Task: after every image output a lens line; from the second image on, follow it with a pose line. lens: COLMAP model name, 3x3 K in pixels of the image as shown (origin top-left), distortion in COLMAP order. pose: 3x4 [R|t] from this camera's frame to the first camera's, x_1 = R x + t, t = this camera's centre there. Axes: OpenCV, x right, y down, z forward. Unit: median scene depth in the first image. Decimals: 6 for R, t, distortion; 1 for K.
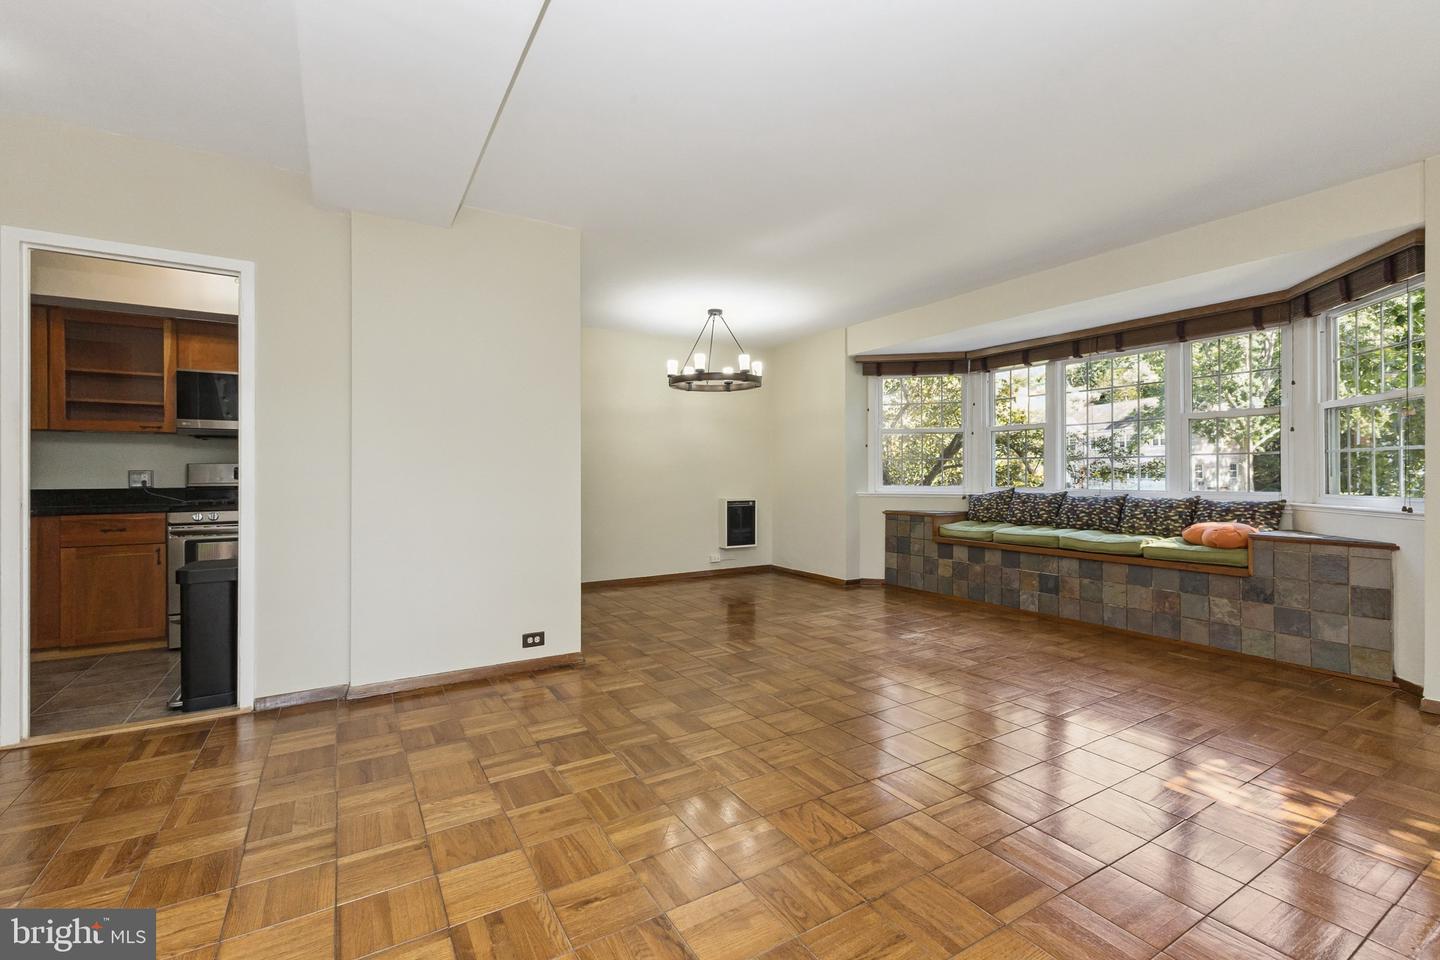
lens RADIAL K [[624.6, 0, 724.7], [0, 624.6, 475.8], [0, 0, 1]] dist [0.008903, -0.000867]
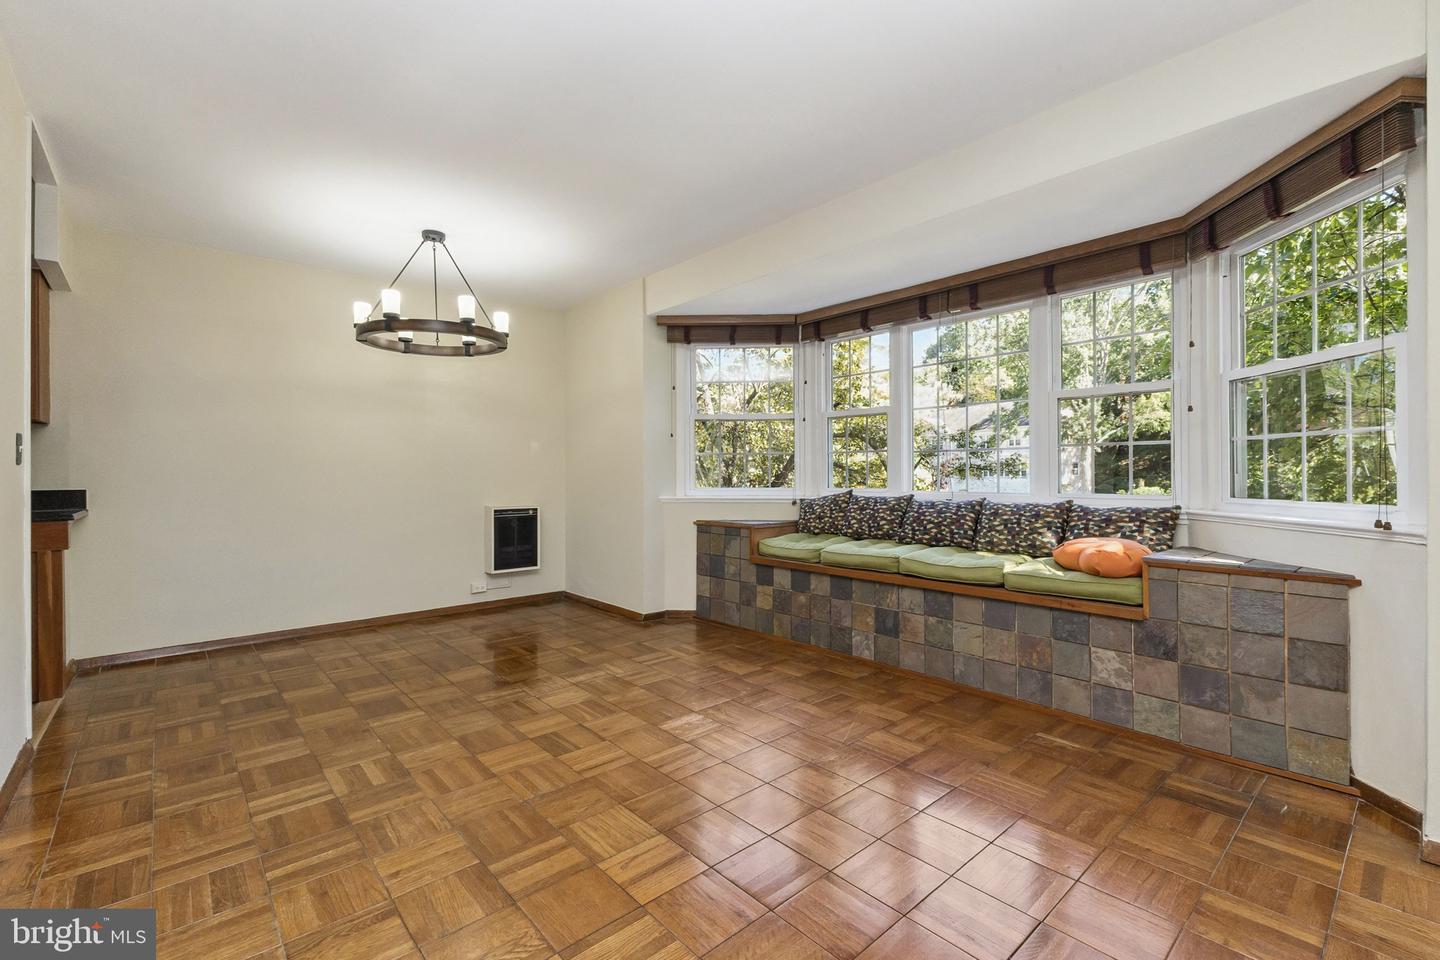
lens RADIAL K [[624.6, 0, 725.1], [0, 624.6, 477.2], [0, 0, 1]] dist [0.008903, -0.000867]
pose [[0.985062, -0.004423, 0.172141, 0.201979], [0.003825, 0.999985, 0.003805, 0.000032], [-0.172155, -0.003090, 0.985065, 0.307226]]
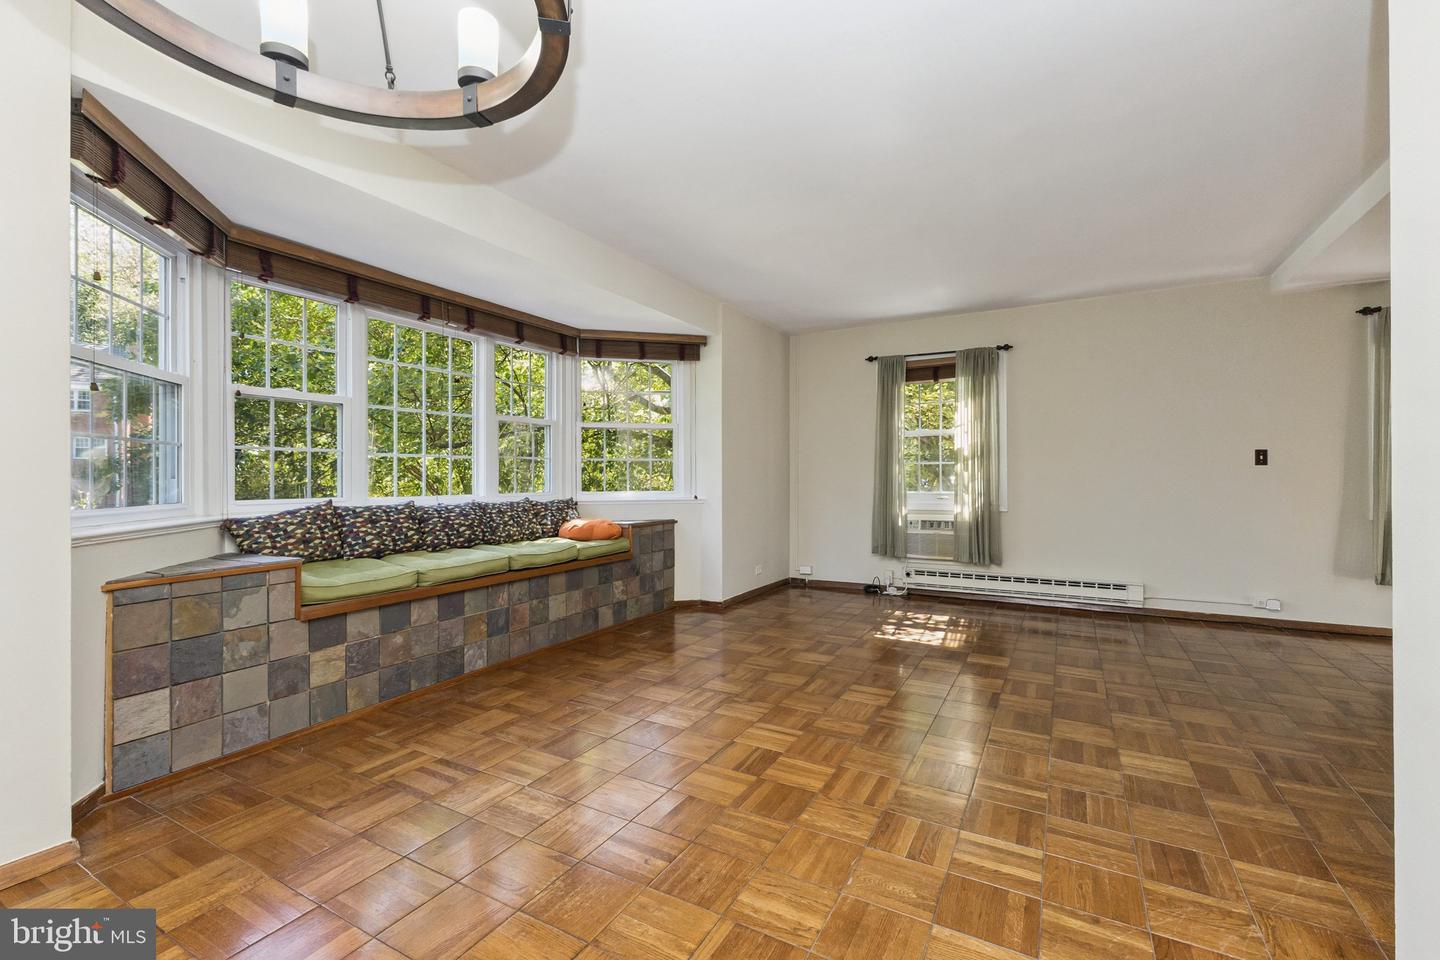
lens RADIAL K [[624.6, 0, 716.0], [0, 624.6, 477.6], [0, 0, 1]] dist [0.008903, -0.000867]
pose [[-0.482092, 0.002275, 0.876118, -0.261178], [0.005594, 0.999984, 0.000482, 0.000333], [-0.876103, 0.005133, -0.482097, 1.104768]]
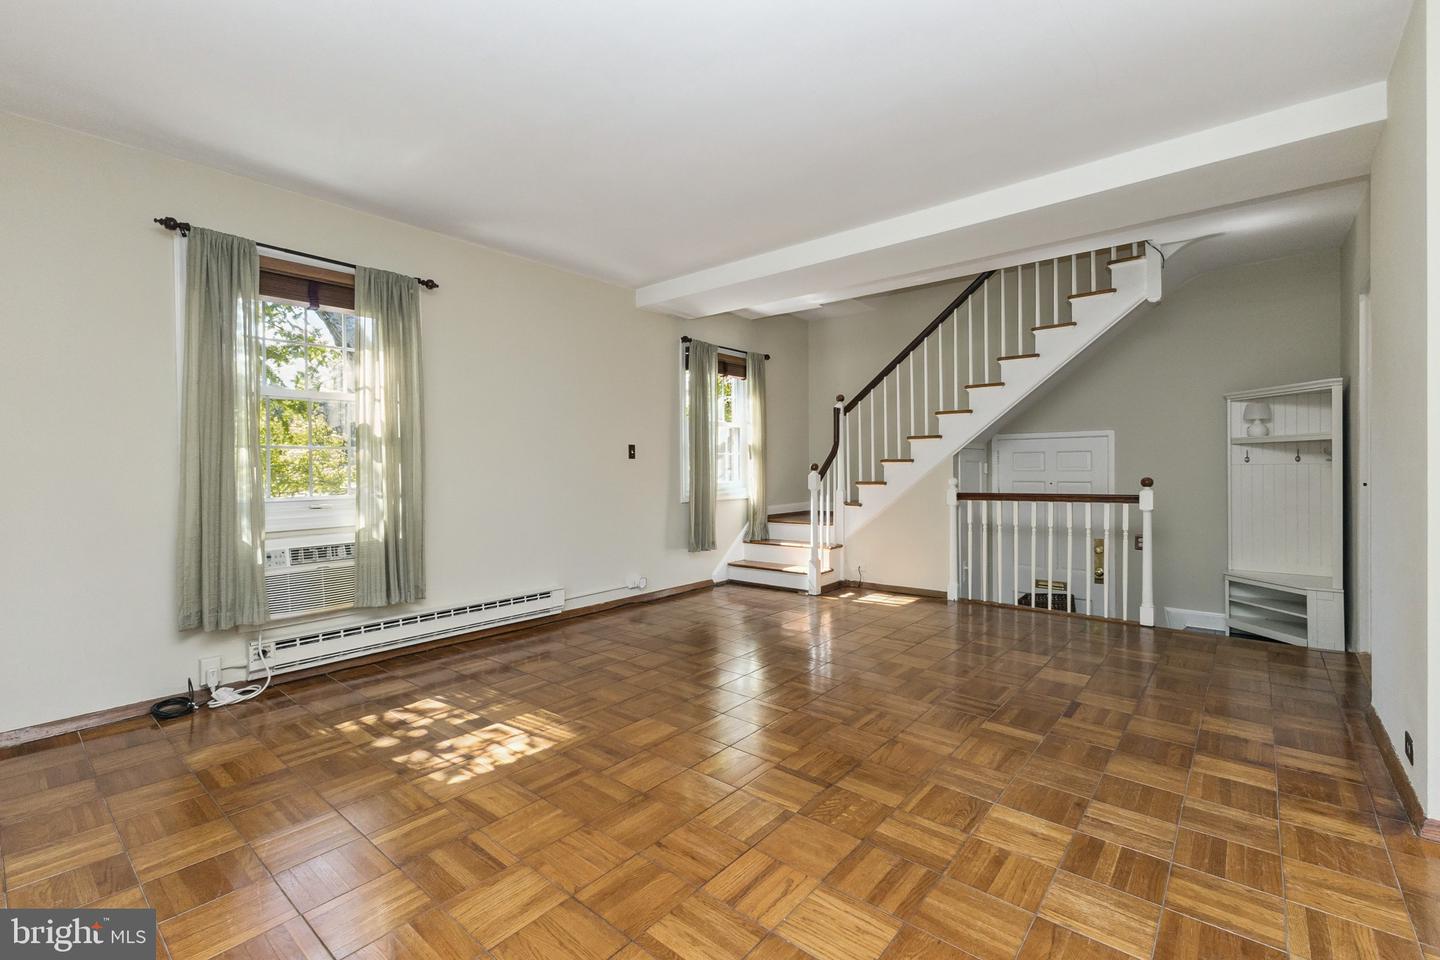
lens RADIAL K [[624.6, 0, 718.2], [0, 624.6, 473.5], [0, 0, 1]] dist [0.008903, -0.000867]
pose [[-0.950404, 0.010822, -0.310830, 0.344411], [0.007237, 0.999893, 0.012685, -0.001306], [0.310934, 0.009806, -0.950381, 0.969682]]
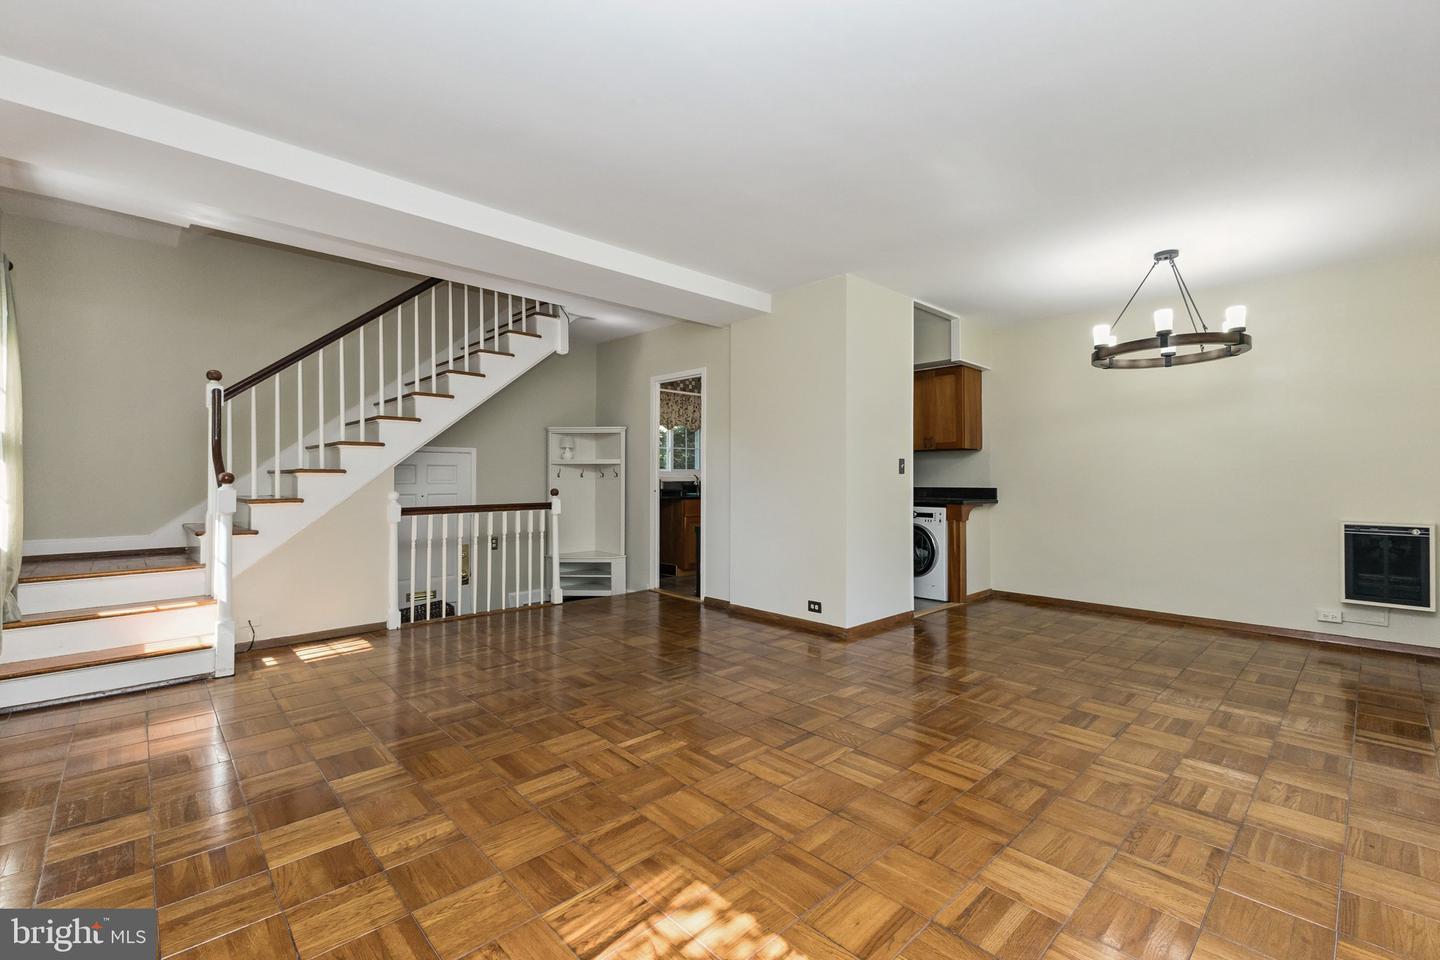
lens RADIAL K [[624.6, 0, 718.2], [0, 624.6, 476.3], [0, 0, 1]] dist [0.008903, -0.000867]
pose [[0.205318, -0.001858, -0.978694, 0.655295], [-0.005948, 0.999977, -0.003146, -0.000603], [0.978677, 0.006467, 0.205302, 0.389331]]
